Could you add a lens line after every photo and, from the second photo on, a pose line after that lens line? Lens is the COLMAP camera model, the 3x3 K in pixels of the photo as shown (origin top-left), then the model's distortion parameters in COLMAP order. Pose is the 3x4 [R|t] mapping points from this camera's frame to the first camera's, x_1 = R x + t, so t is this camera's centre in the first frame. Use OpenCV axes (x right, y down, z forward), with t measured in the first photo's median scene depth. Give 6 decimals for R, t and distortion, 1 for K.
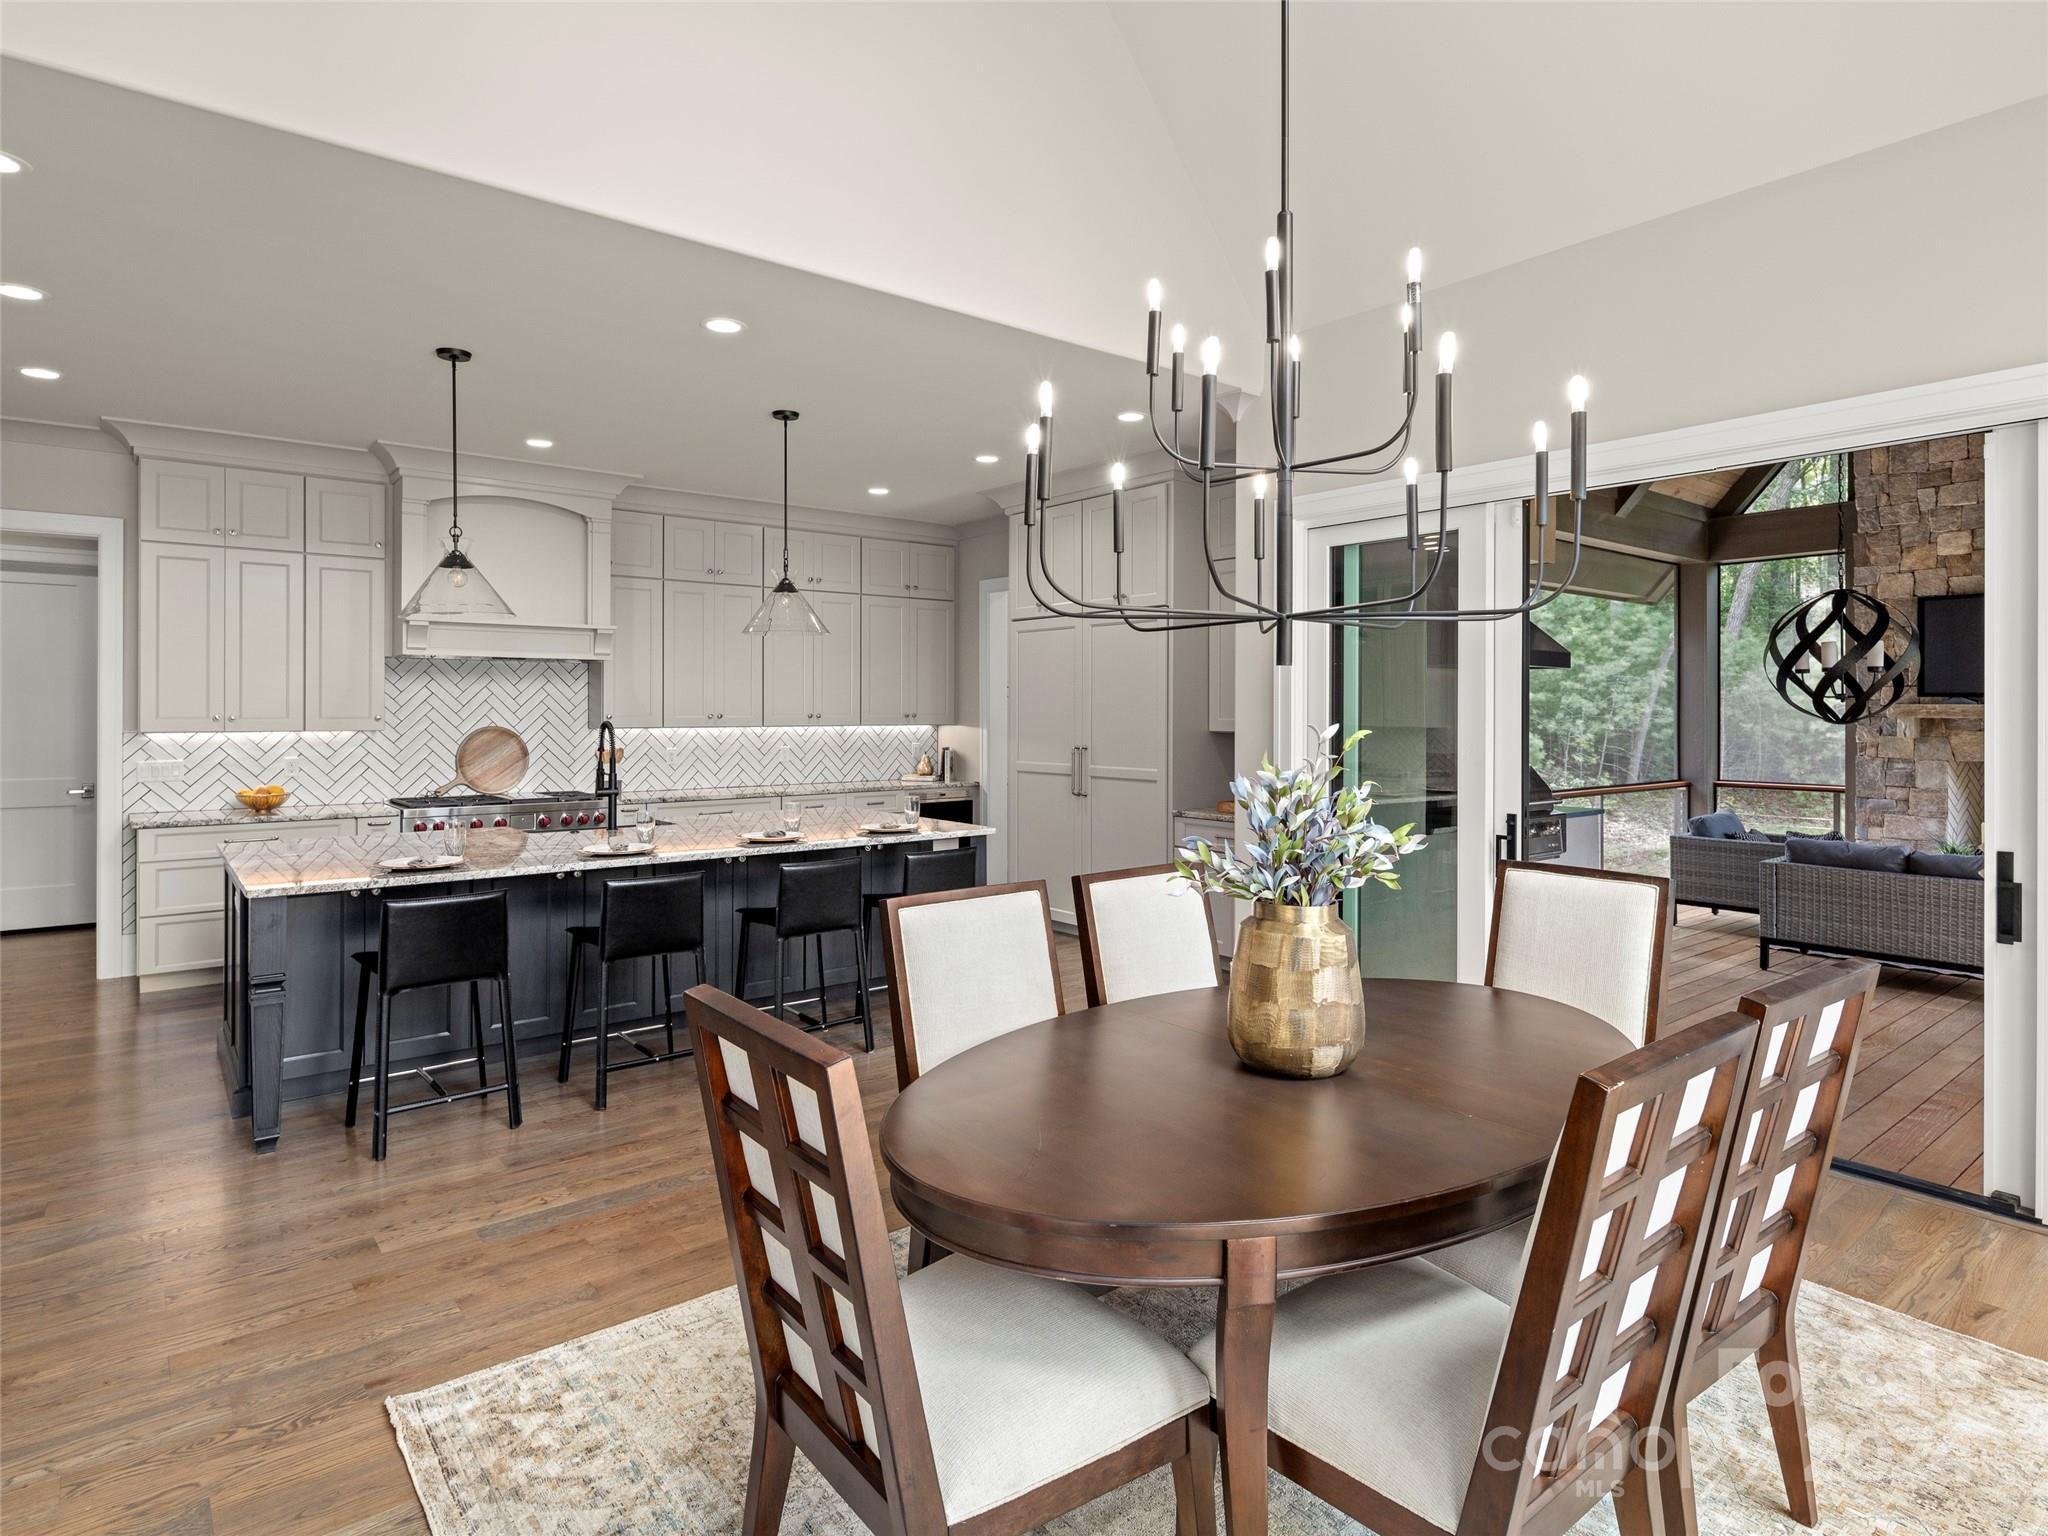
lens RADIAL K [[1125.4, 0, 1048.7], [0, 1125.4, 710.1], [0, 0, 1]] dist [0.012498, -0.009577]
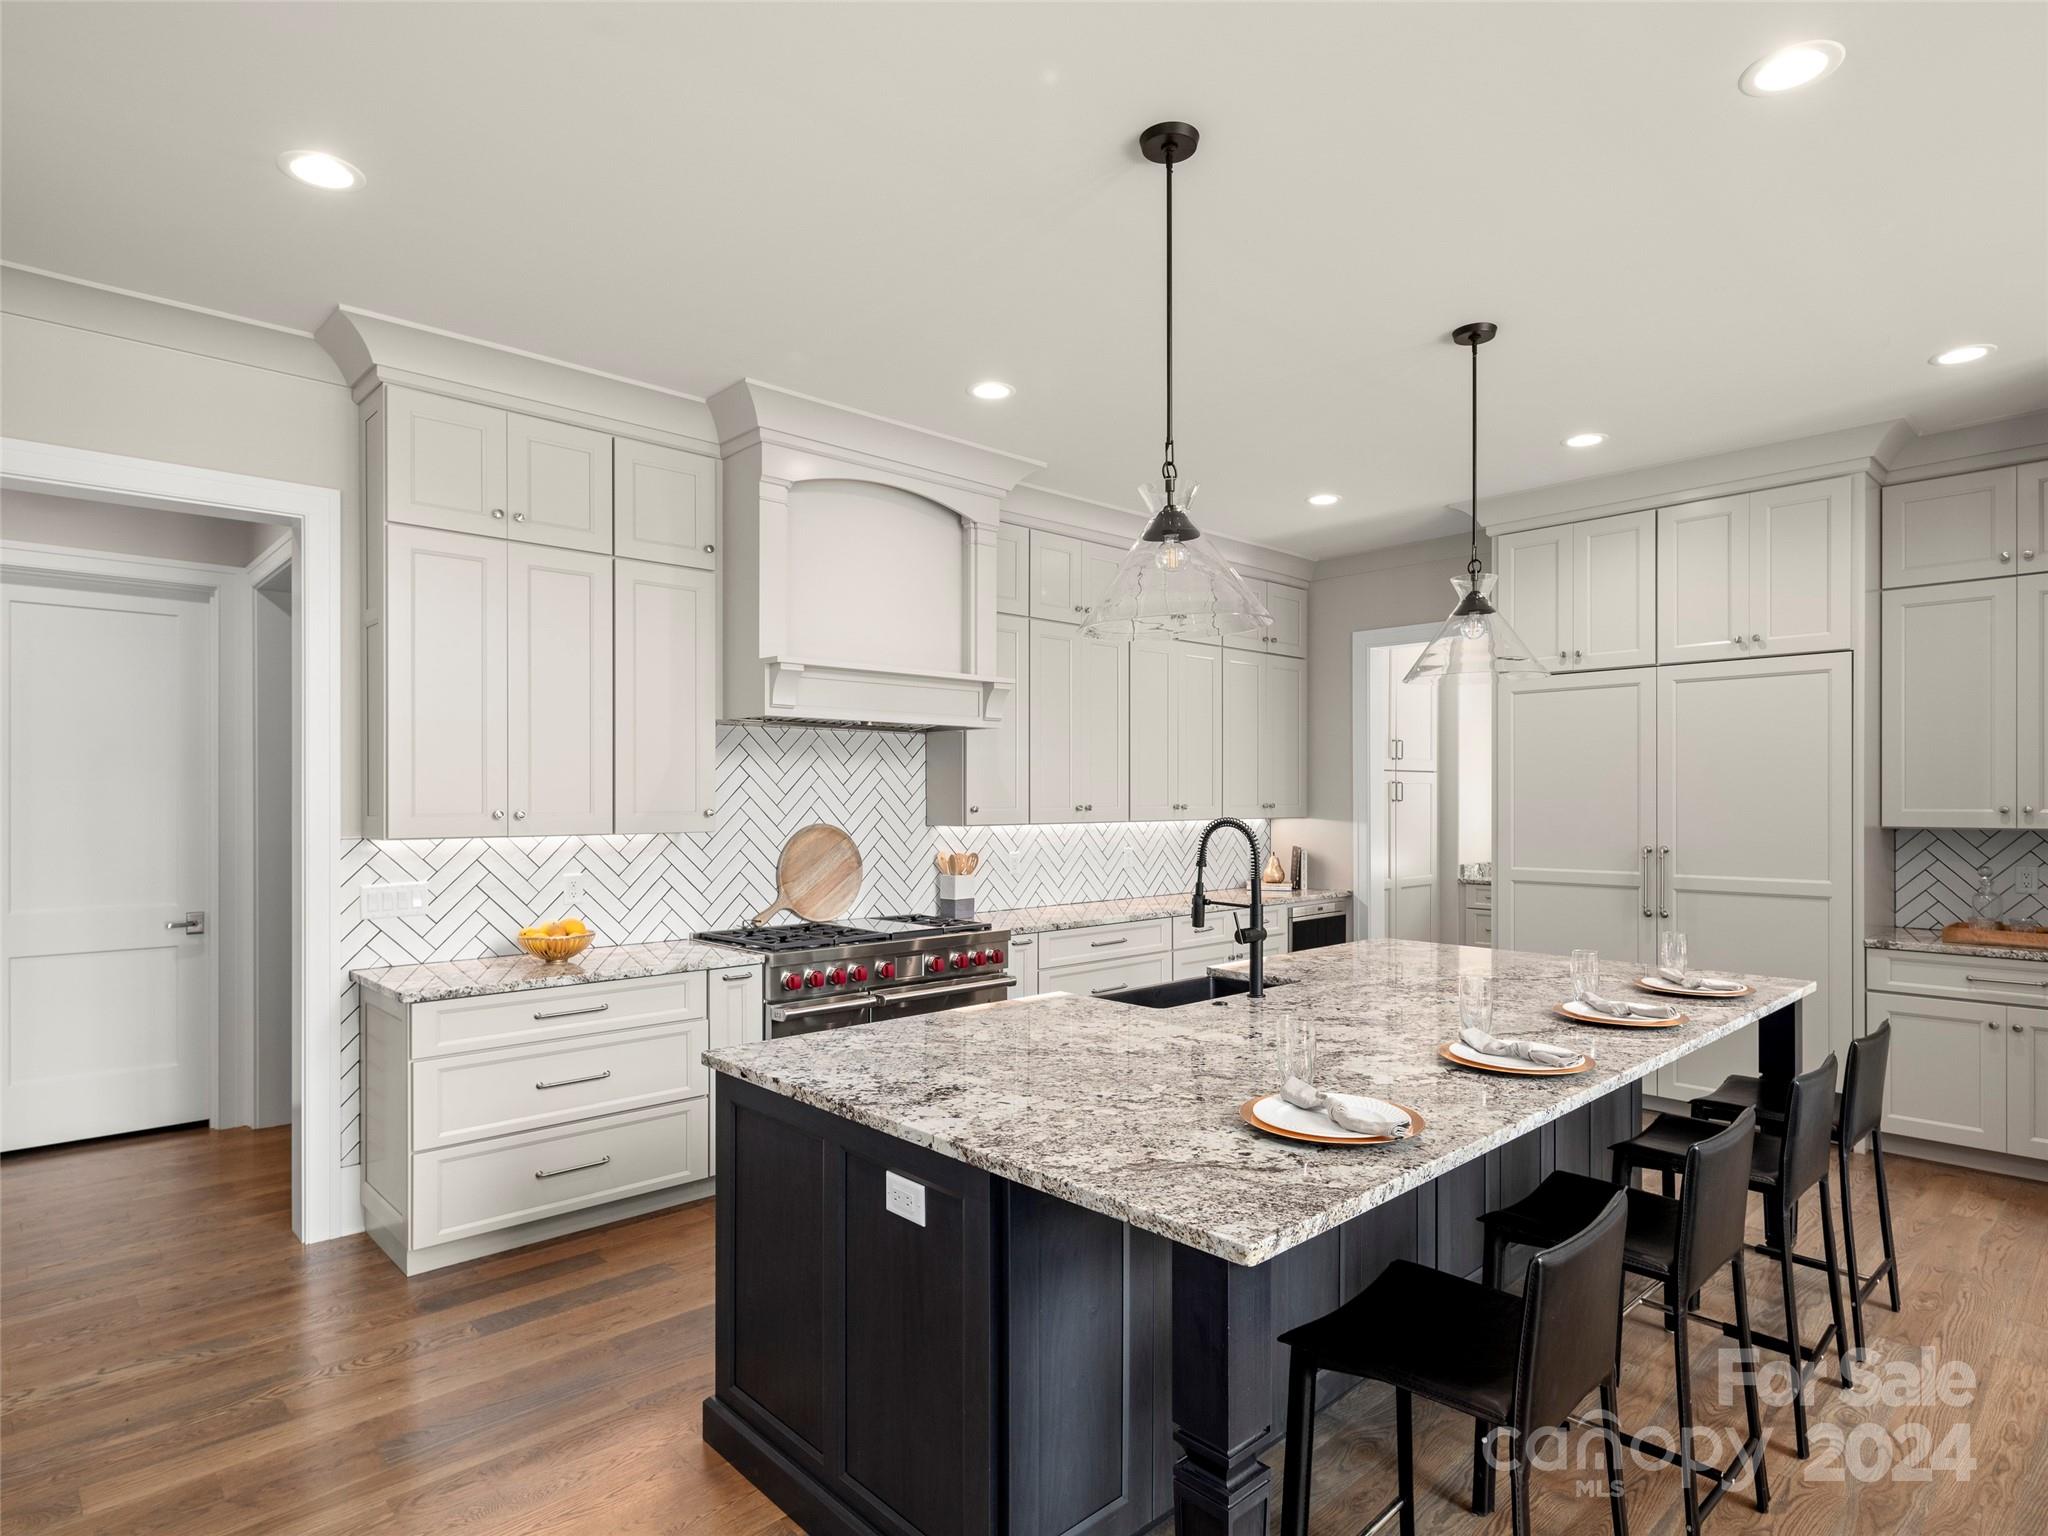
lens RADIAL K [[1125.4, 0, 1054.7], [0, 1125.4, 799.1], [0, 0, 1]] dist [0.012498, -0.009577]
pose [[0.996552, -0.003181, 0.082909, -0.417618], [0.003209, 0.999995, -0.000205, -0.000243], [-0.082908, 0.000470, 0.996557, 0.306988]]
